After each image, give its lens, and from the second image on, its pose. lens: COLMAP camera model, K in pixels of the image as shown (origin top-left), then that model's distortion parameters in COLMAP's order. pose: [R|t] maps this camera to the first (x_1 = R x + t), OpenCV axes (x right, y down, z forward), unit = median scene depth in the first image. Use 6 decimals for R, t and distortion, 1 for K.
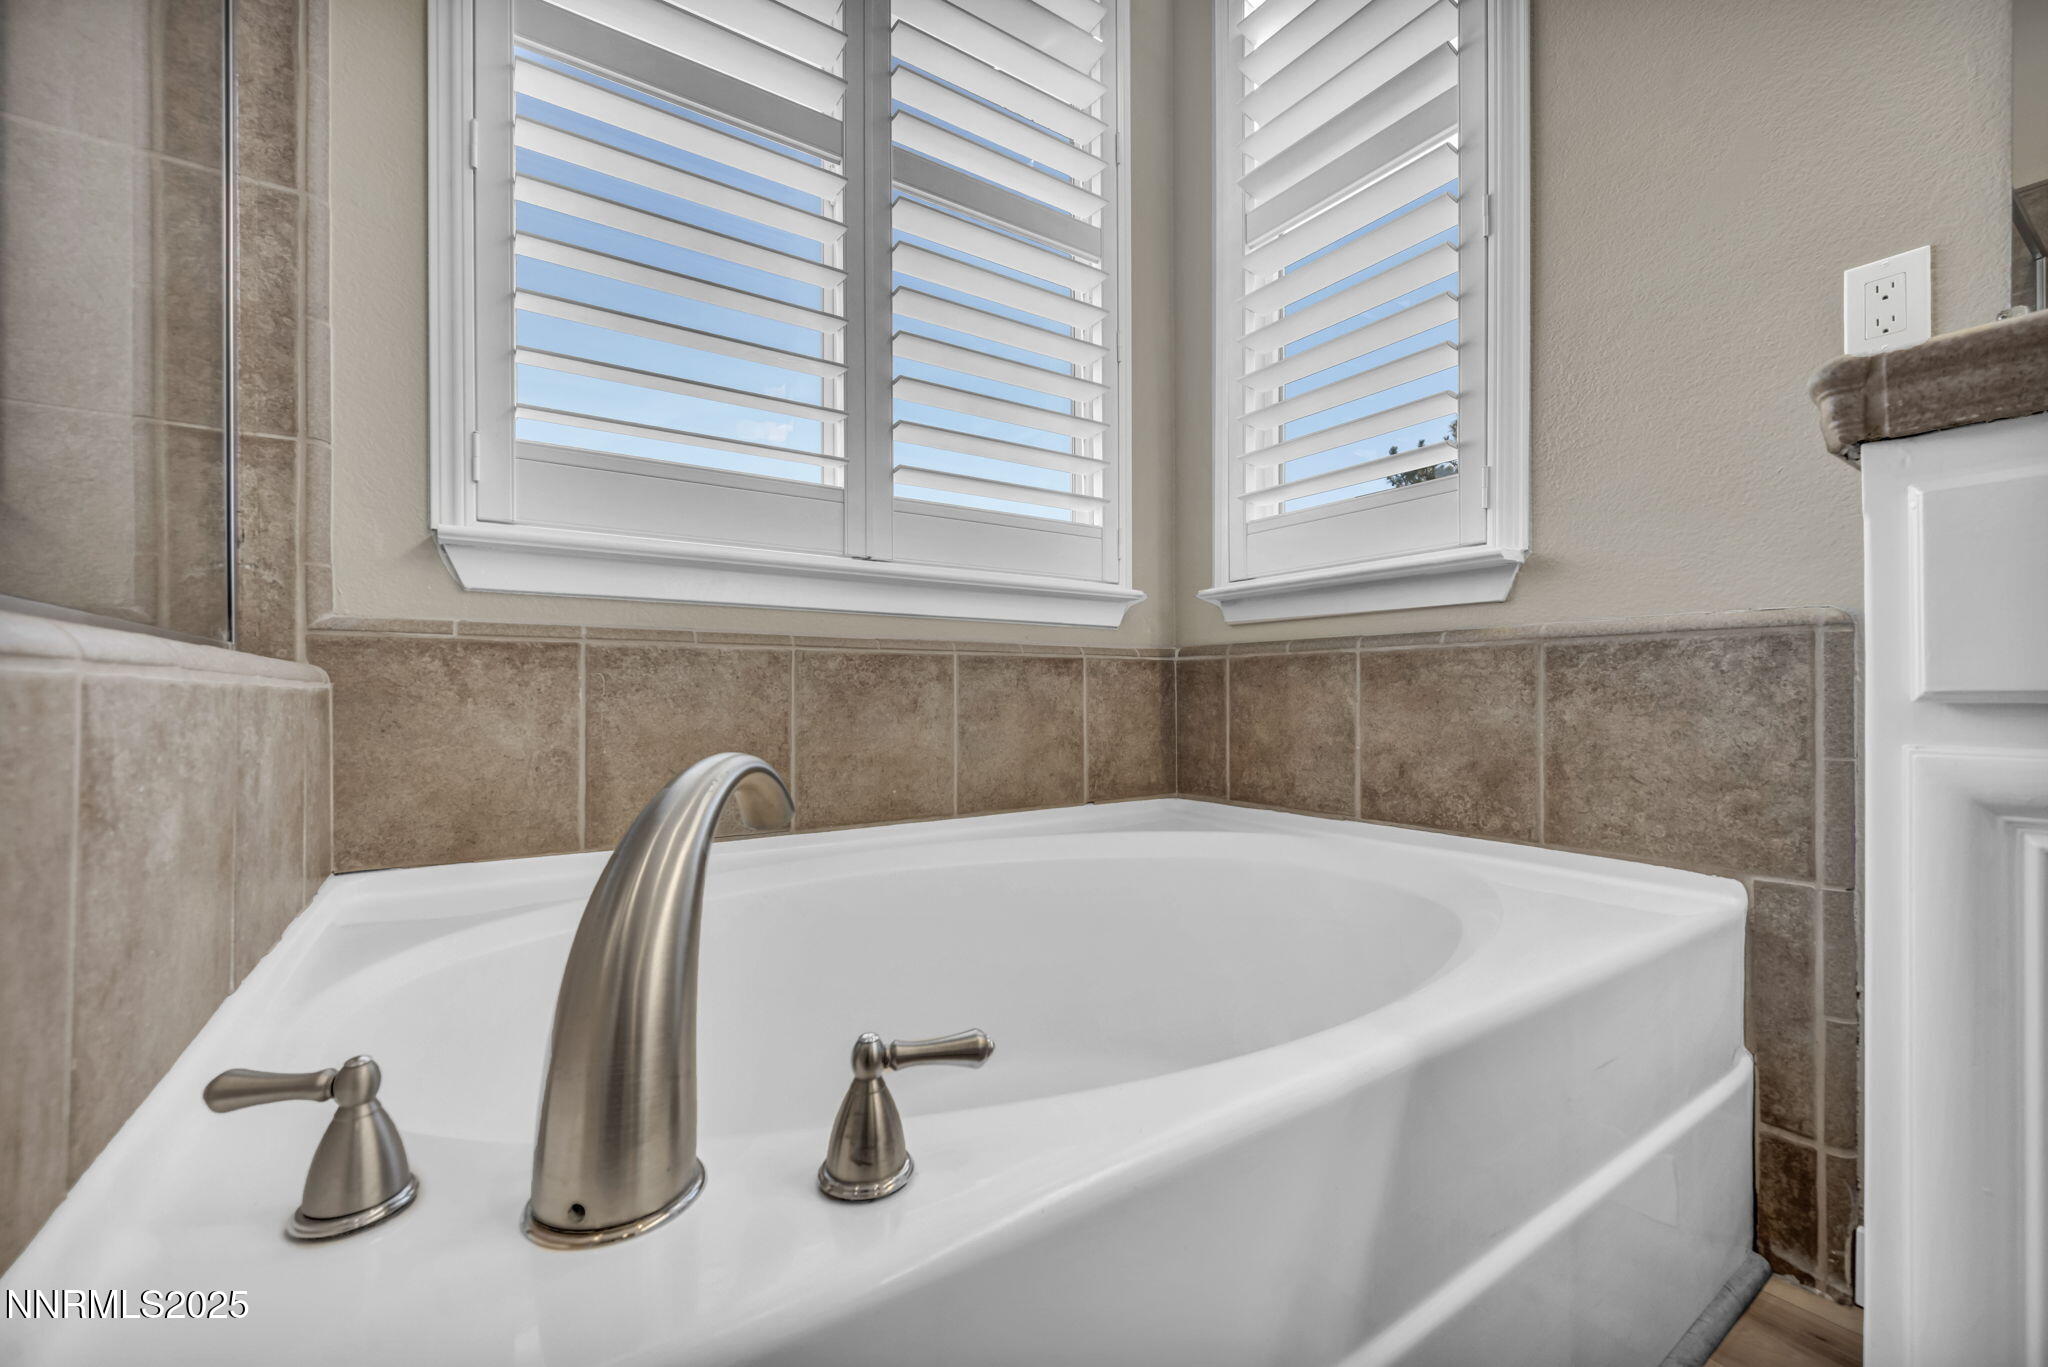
lens RADIAL K [[829.9, 0, 1032.6], [0, 829.9, 696.1], [0, 0, 1]] dist [0.001892, 0.000468]
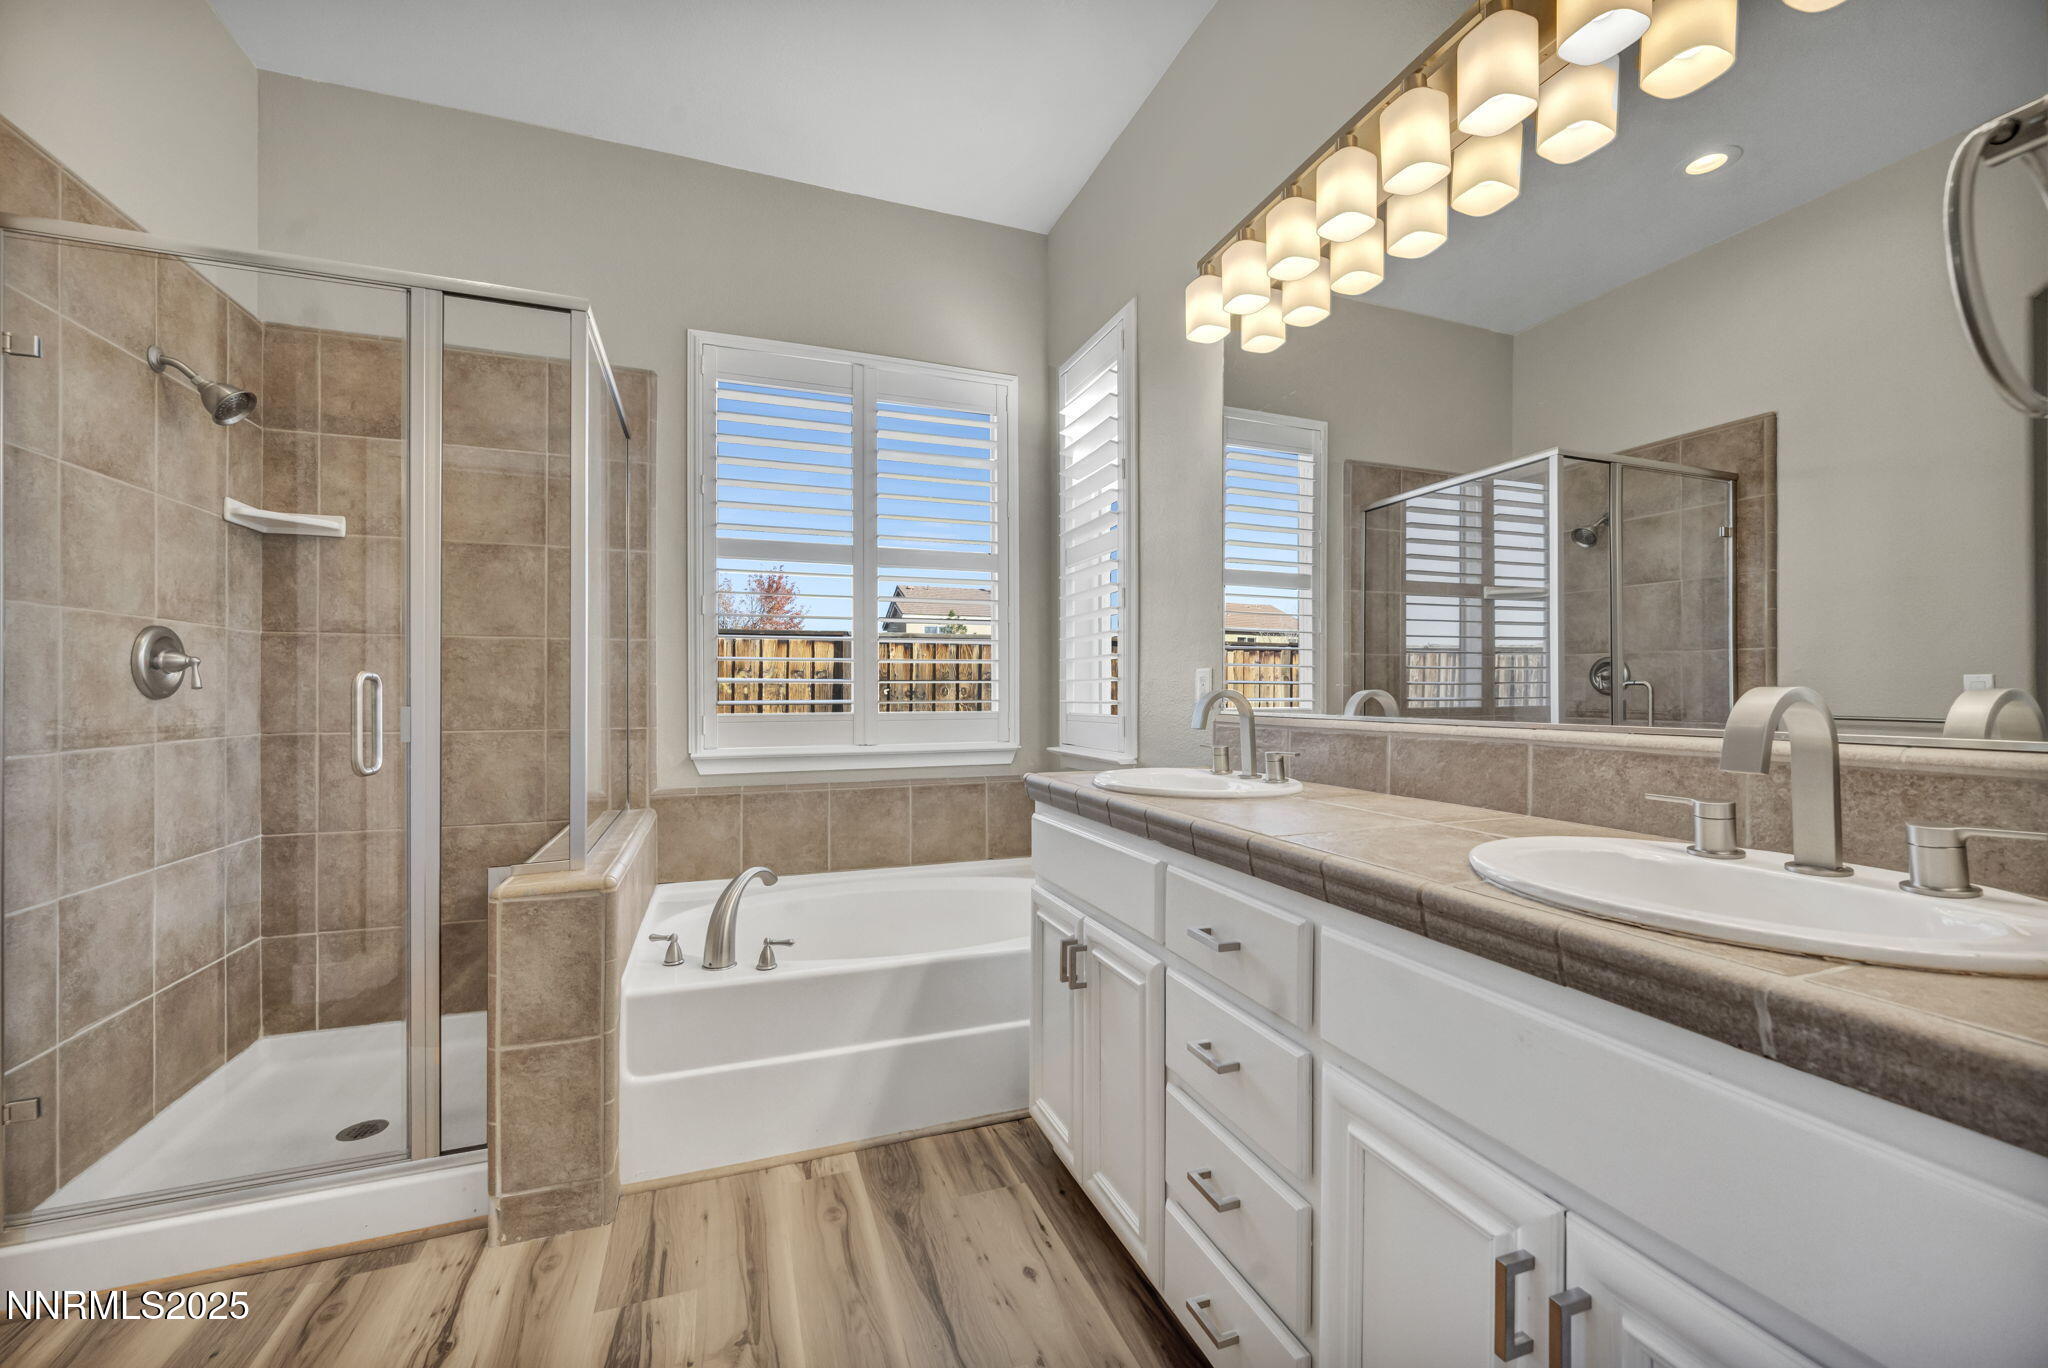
lens RADIAL K [[848.3, 0, 1028.5], [0, 848.3, 689.7], [0, 0, 1]] dist [-0.002590, 0.000480]
pose [[0.968368, 0.000037, -0.249525, 0.941792], [0.000515, 0.999998, 0.002145, -0.388173], [0.249524, -0.002206, 0.968366, -1.267436]]
